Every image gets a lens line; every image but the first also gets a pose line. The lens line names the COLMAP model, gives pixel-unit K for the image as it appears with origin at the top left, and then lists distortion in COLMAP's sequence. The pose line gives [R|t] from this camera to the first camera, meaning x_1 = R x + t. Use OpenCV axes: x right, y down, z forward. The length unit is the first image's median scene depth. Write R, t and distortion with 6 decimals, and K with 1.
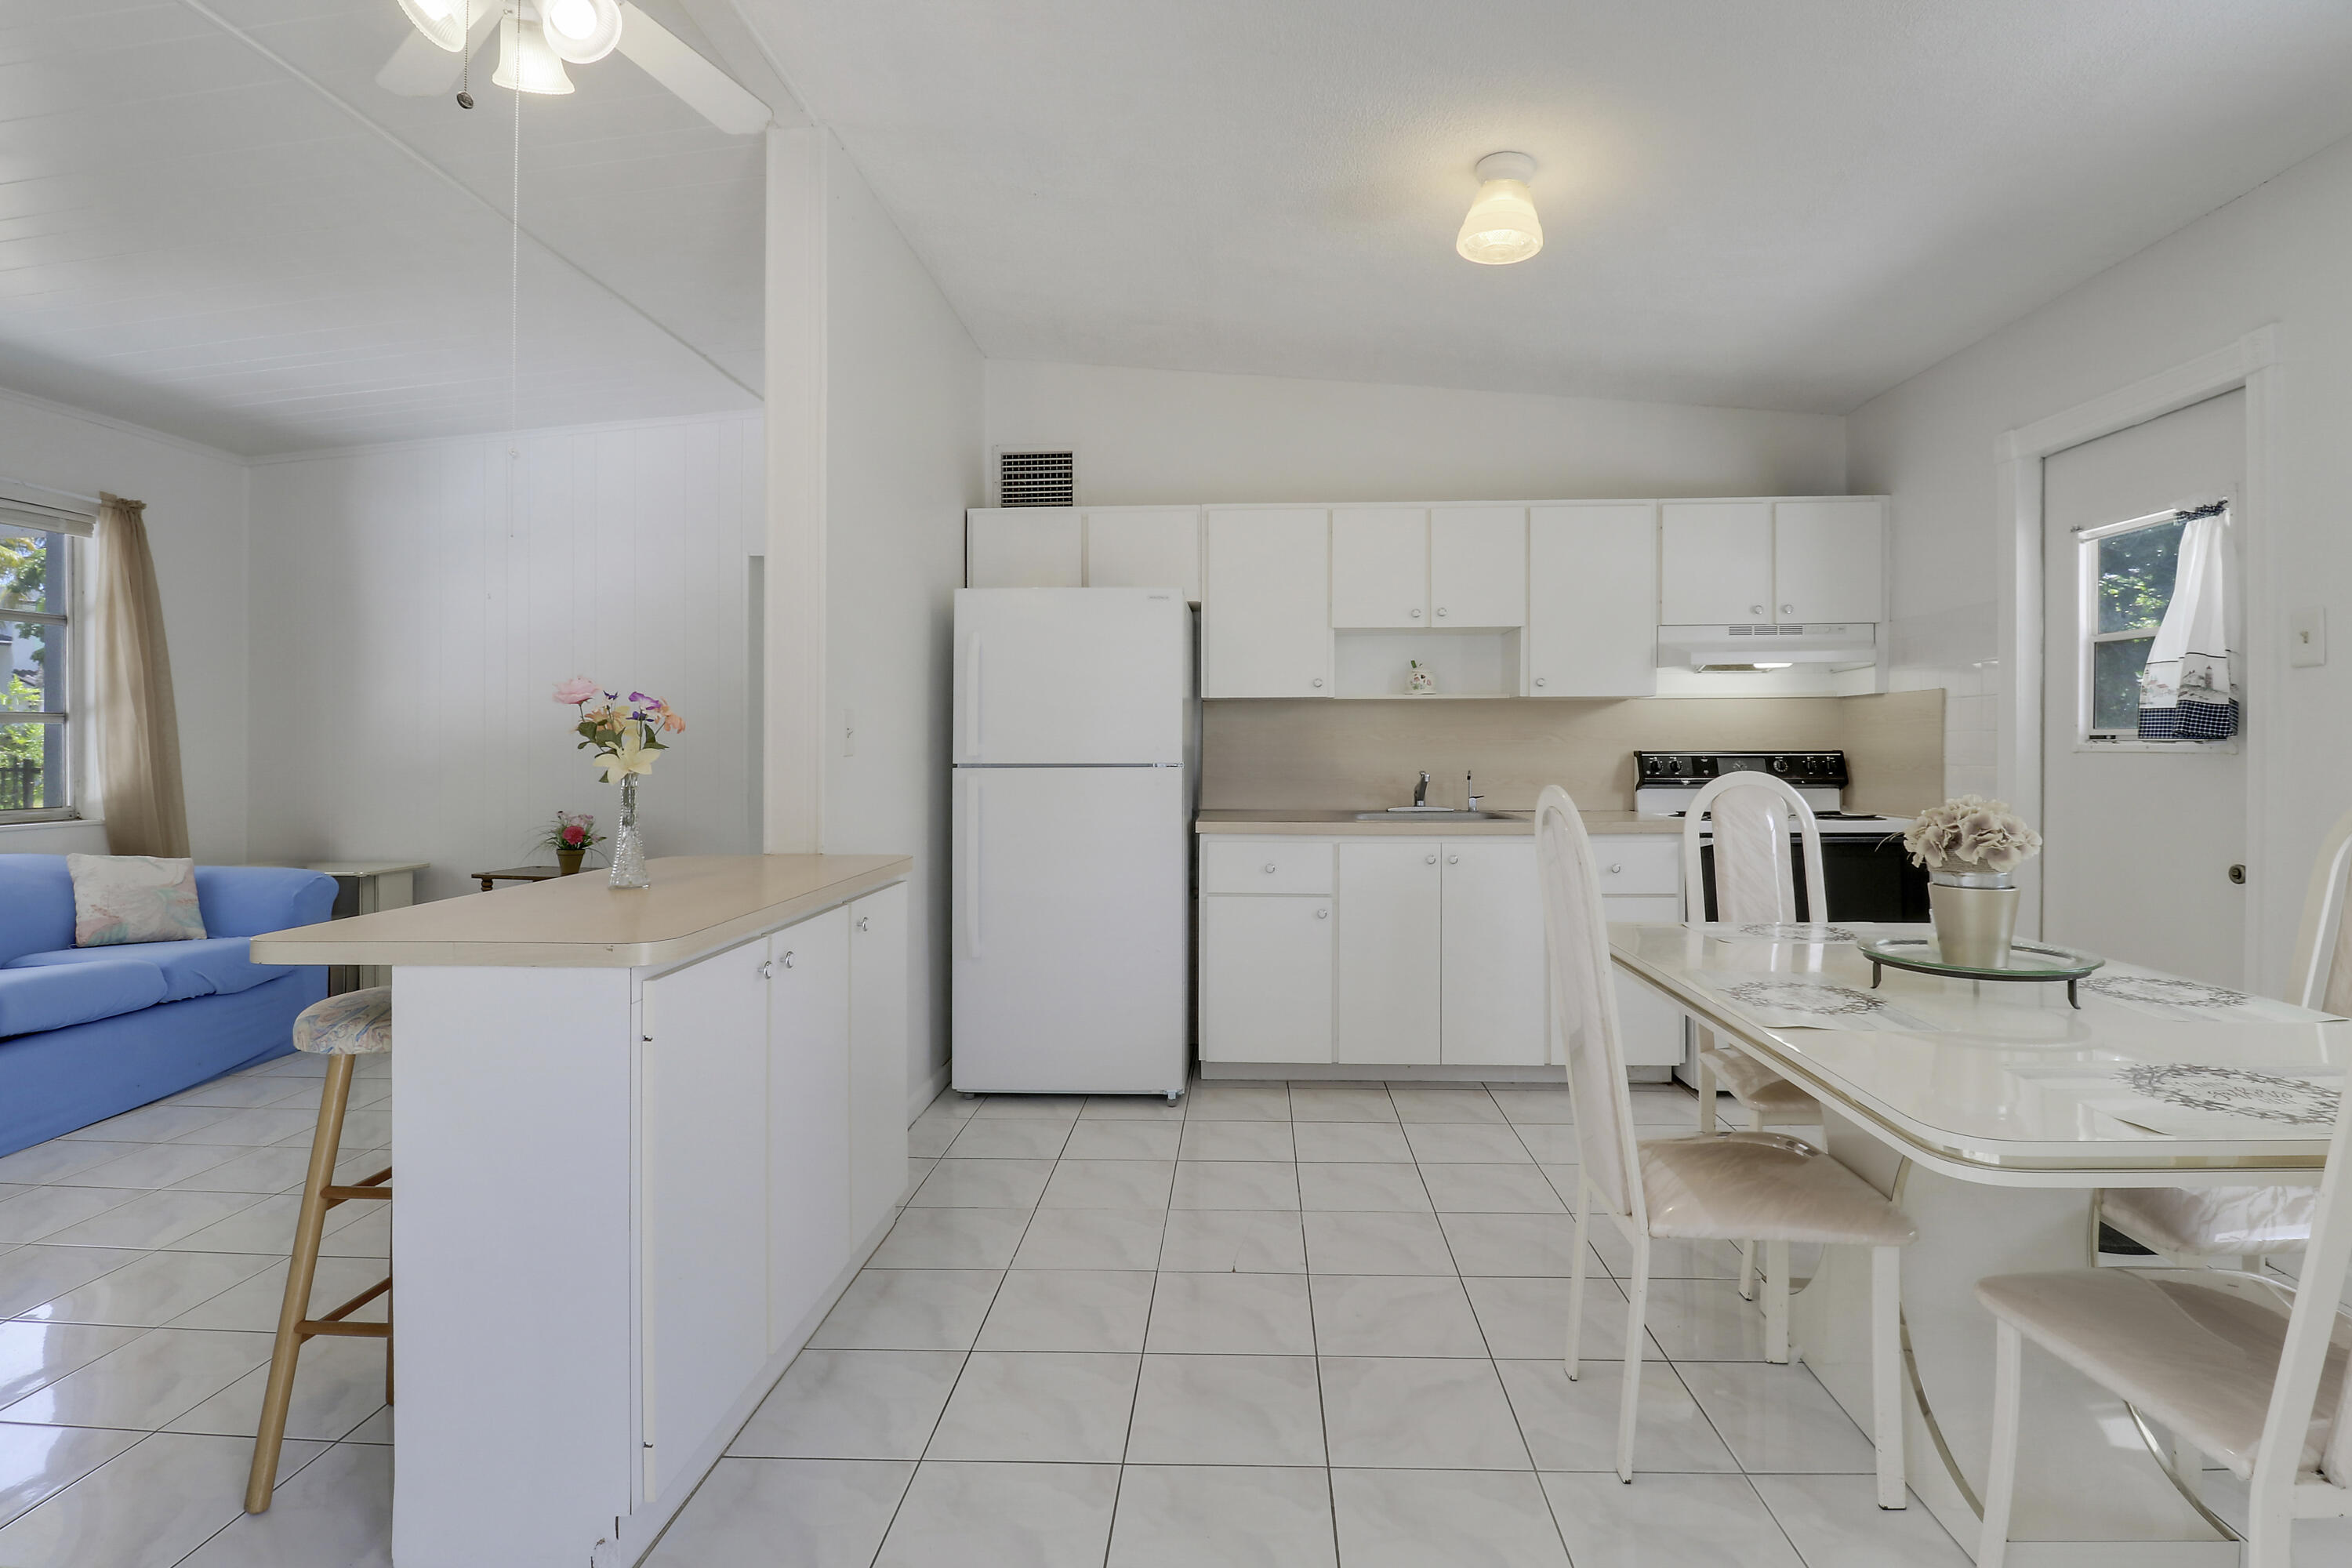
lens RADIAL K [[1148.9, 0, 1206.0], [0, 1148.9, 746.8], [0, 0, 1]] dist [-0.015448, -0.000609]
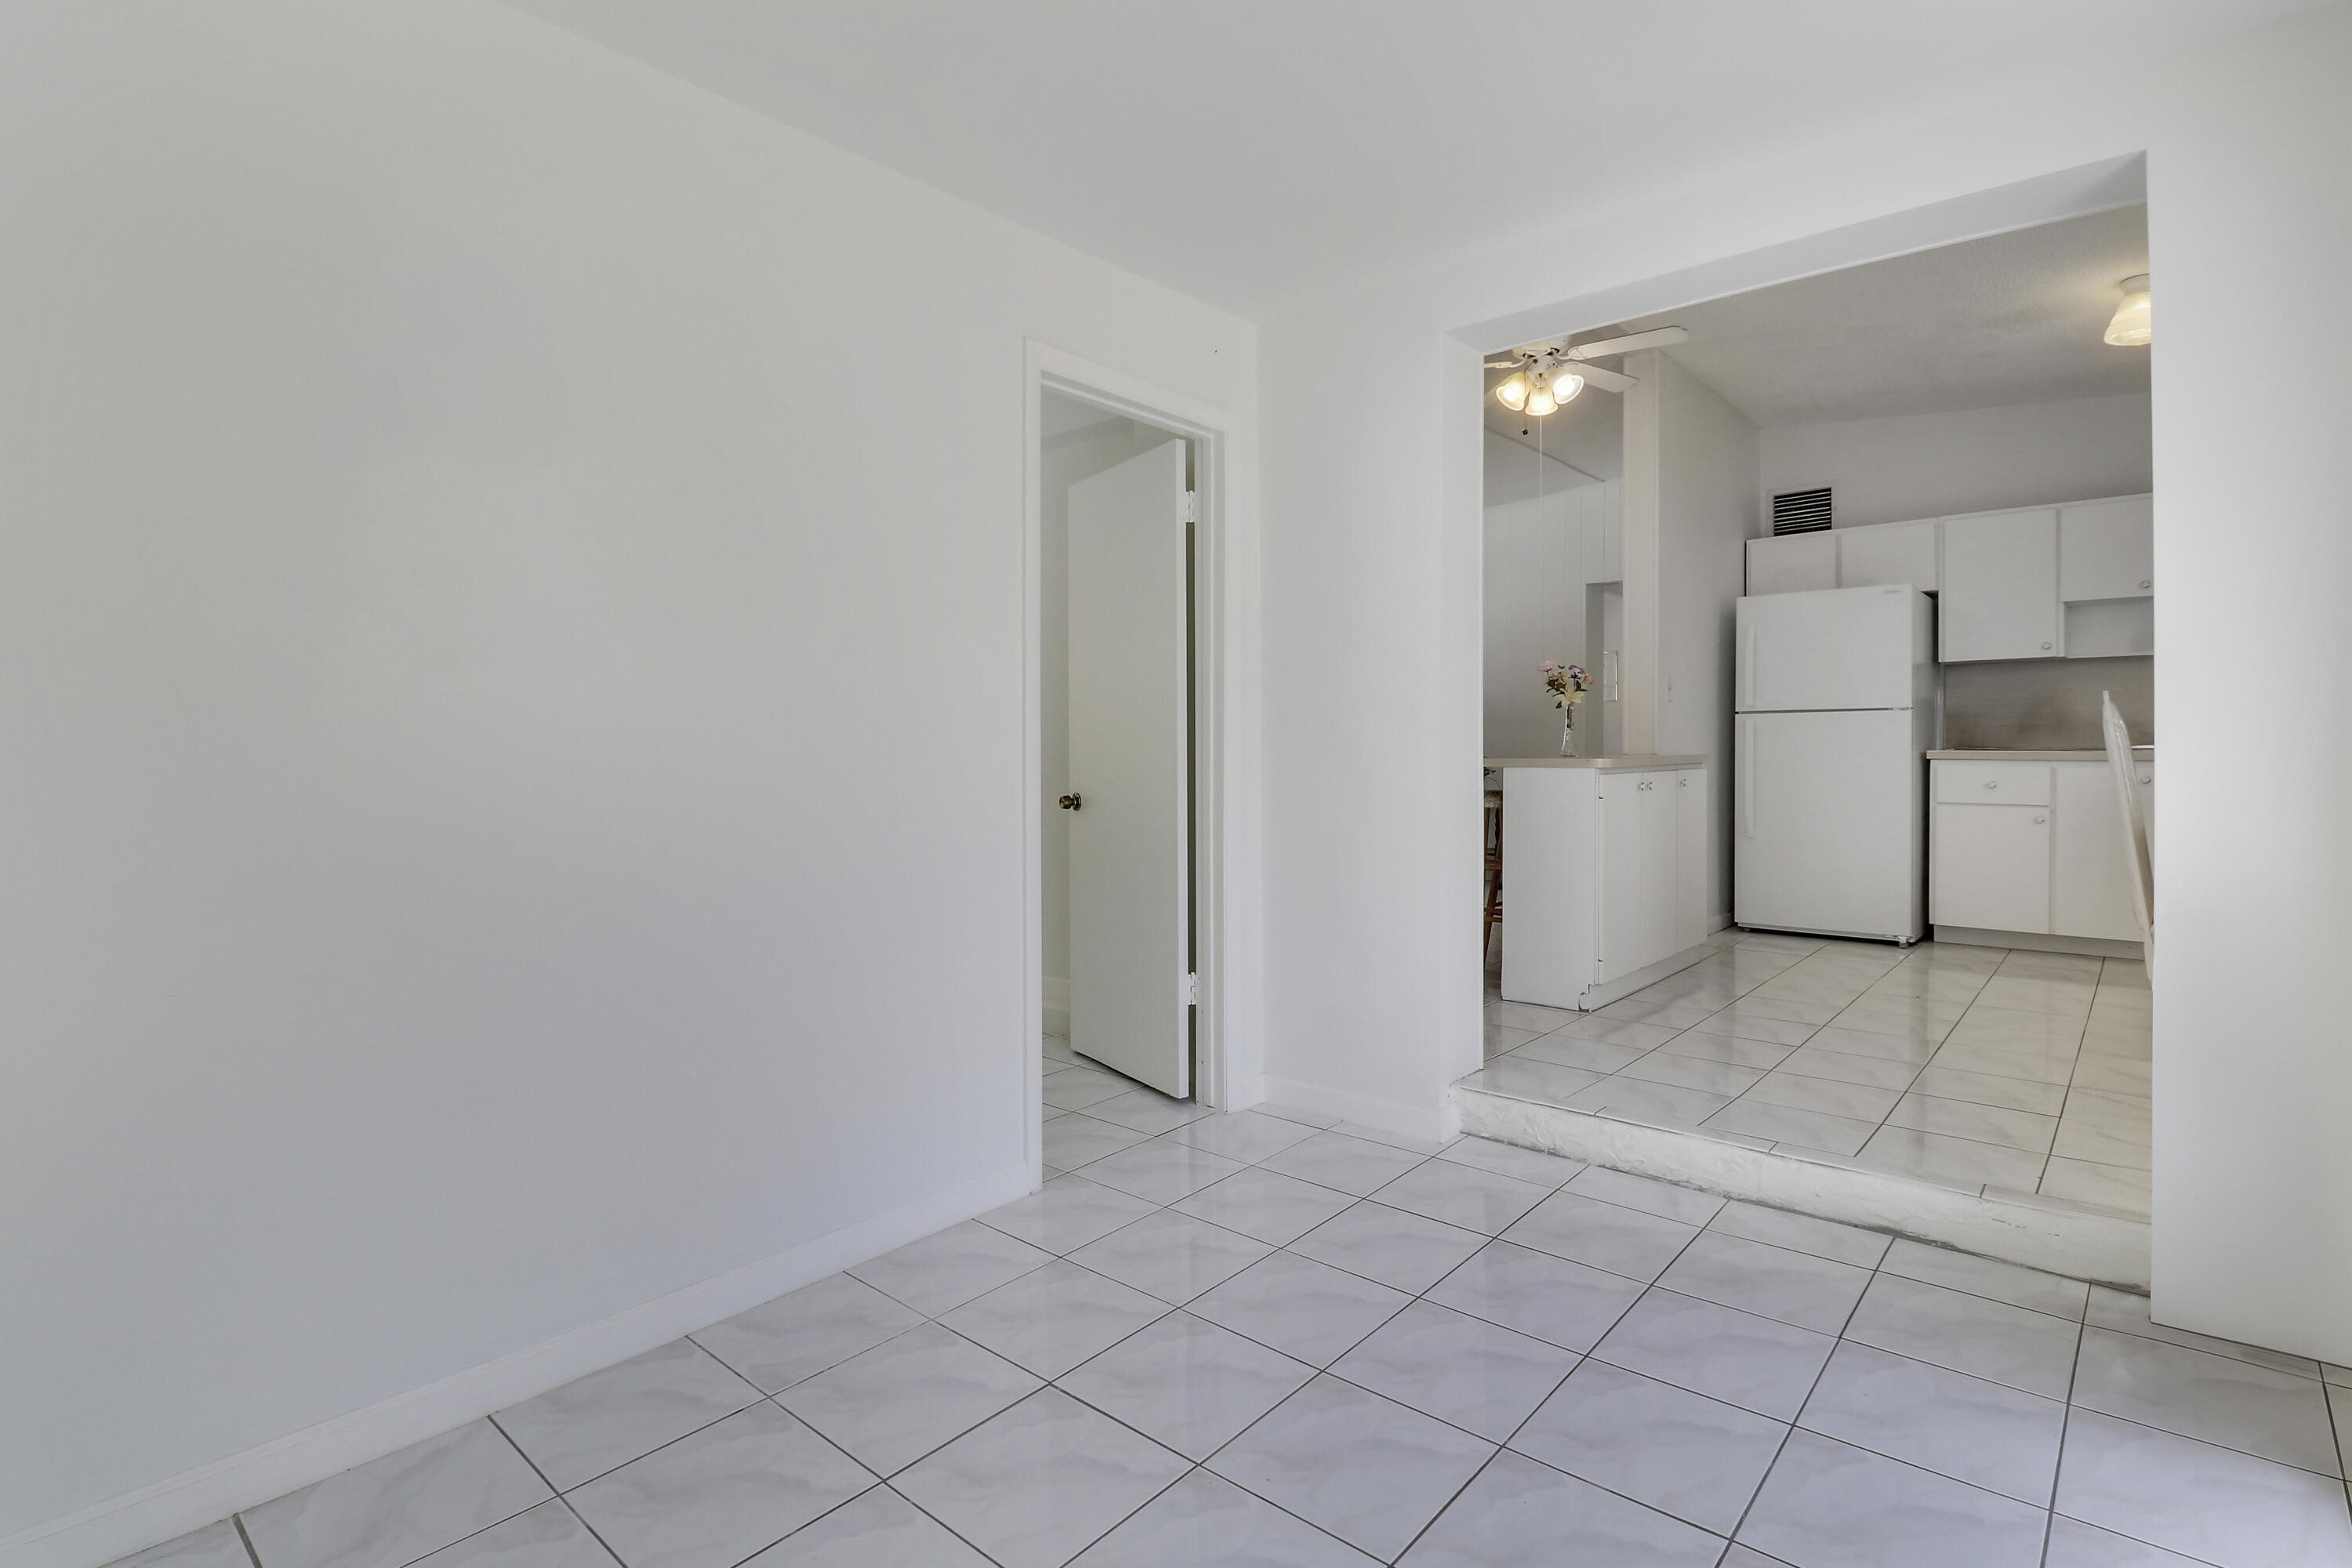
lens RADIAL K [[1132.1, 0, 1166.2], [0, 1132.1, 765.7], [0, 0, 1]] dist [-0.005920, -0.001425]
pose [[0.775321, 0.006475, -0.631534, 0.140027], [0.003019, 0.999898, 0.013958, 0.061520], [0.631560, -0.012728, 0.775222, -0.633533]]
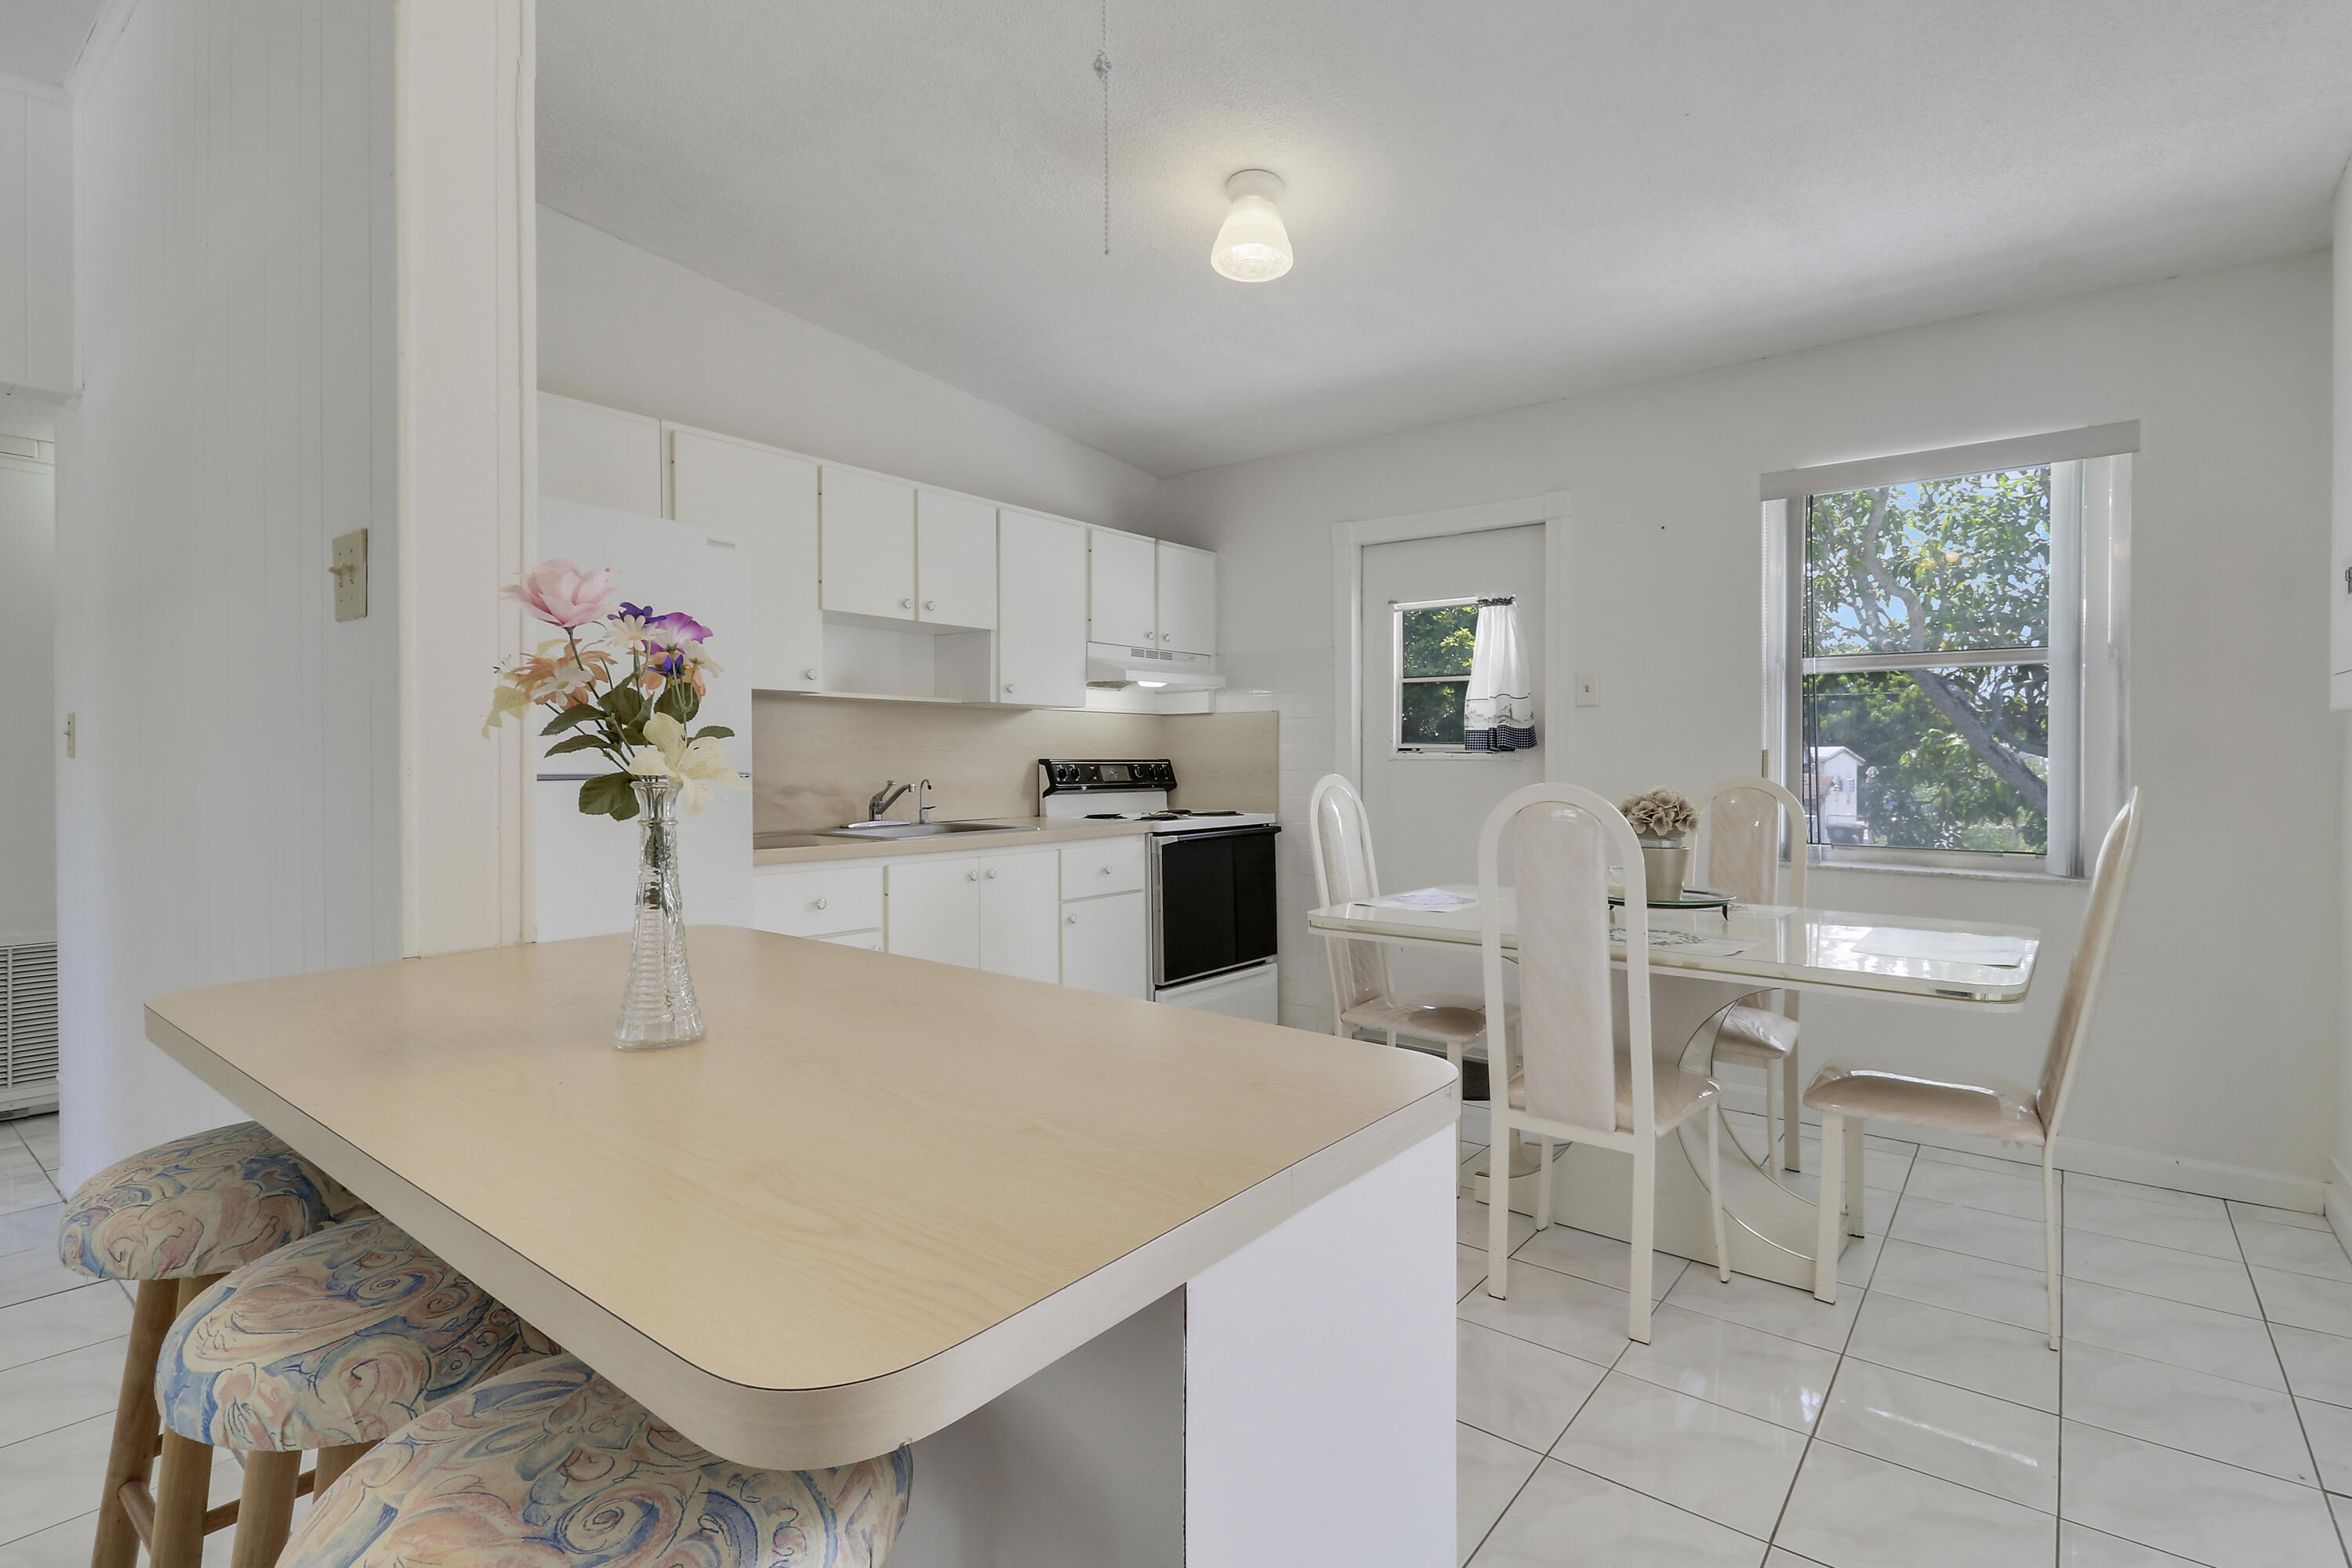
lens RADIAL K [[1132.1, 0, 1166.2], [0, 1132.1, 765.7], [0, 0, 1]] dist [-0.005920, -0.001425]
pose [[0.570674, -0.000063, 0.821177, -0.446744], [-0.002602, 0.999995, 0.001884, 0.008131], [-0.821173, -0.003212, 0.570671, 0.349185]]
